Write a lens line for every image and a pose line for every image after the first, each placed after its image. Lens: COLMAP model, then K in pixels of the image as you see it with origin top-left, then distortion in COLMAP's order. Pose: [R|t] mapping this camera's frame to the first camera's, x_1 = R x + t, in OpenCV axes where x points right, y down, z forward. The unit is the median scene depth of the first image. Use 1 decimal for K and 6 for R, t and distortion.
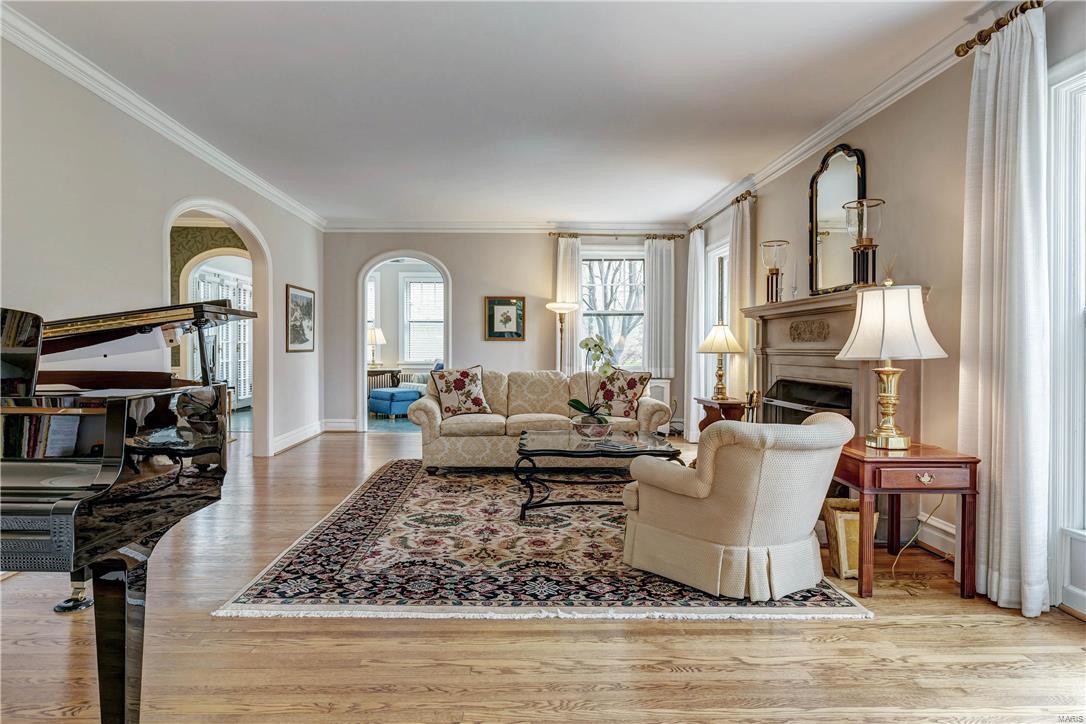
lens RADIAL K [[657.1, 0, 534.9], [0, 657.1, 360.5], [0, 0, 1]] dist [0.006033, -0.000723]
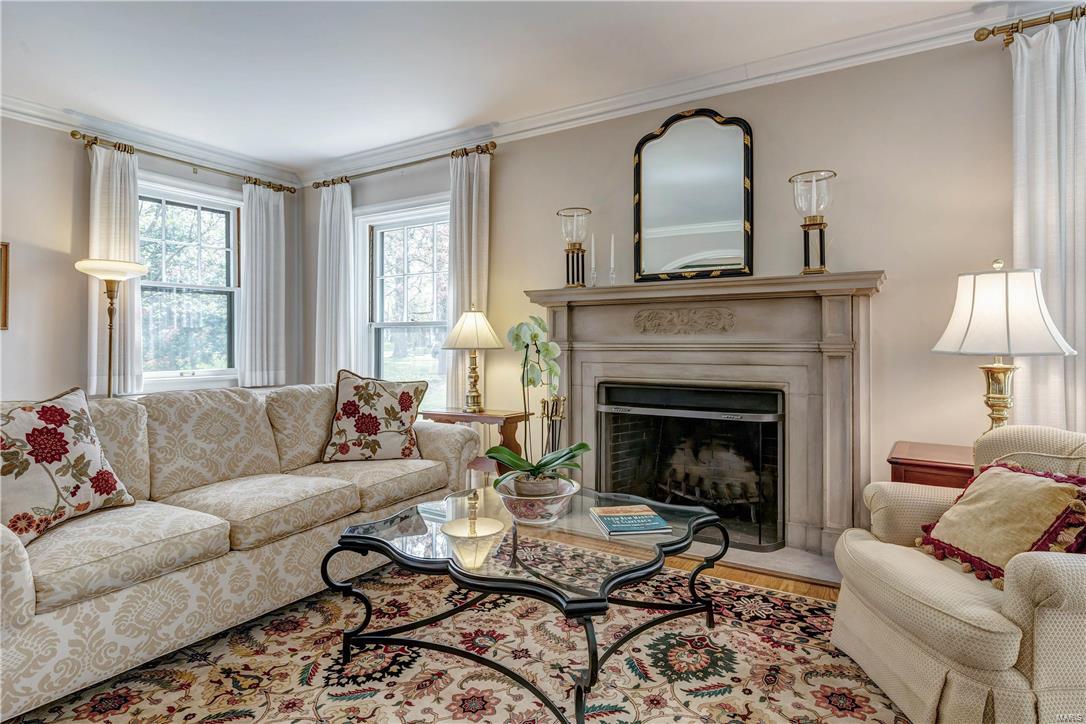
lens RADIAL K [[590.4, 0, 553.7], [0, 590.4, 332.8], [0, 0, 1]] dist [0.000427, 0.001696]
pose [[0.554958, 0.009044, 0.831829, -0.377148], [0.019502, 0.999525, -0.023878, -0.020084], [-0.831650, 0.029473, 0.554518, 0.938235]]
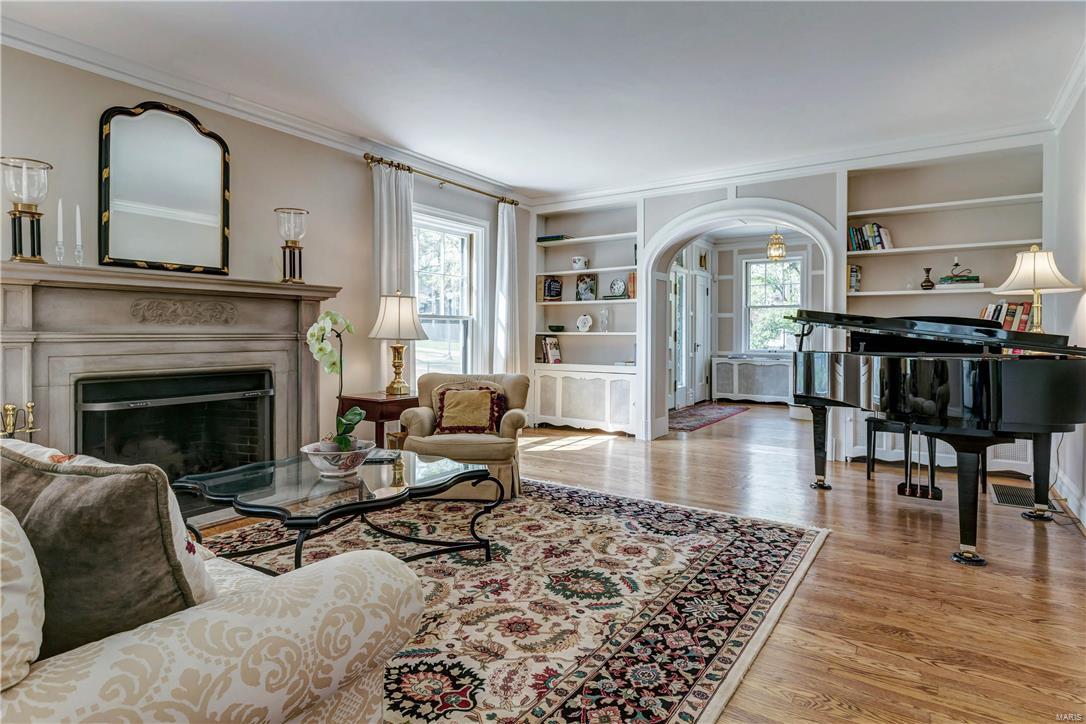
lens RADIAL K [[590.4, 0, 541.8], [0, 590.4, 332.3], [0, 0, 1]] dist [0.000427, 0.001696]
pose [[-0.808632, -0.003869, 0.588302, -0.544341], [0.006776, 0.999851, 0.015889, -0.035846], [-0.588276, 0.016834, -0.808485, 1.756380]]
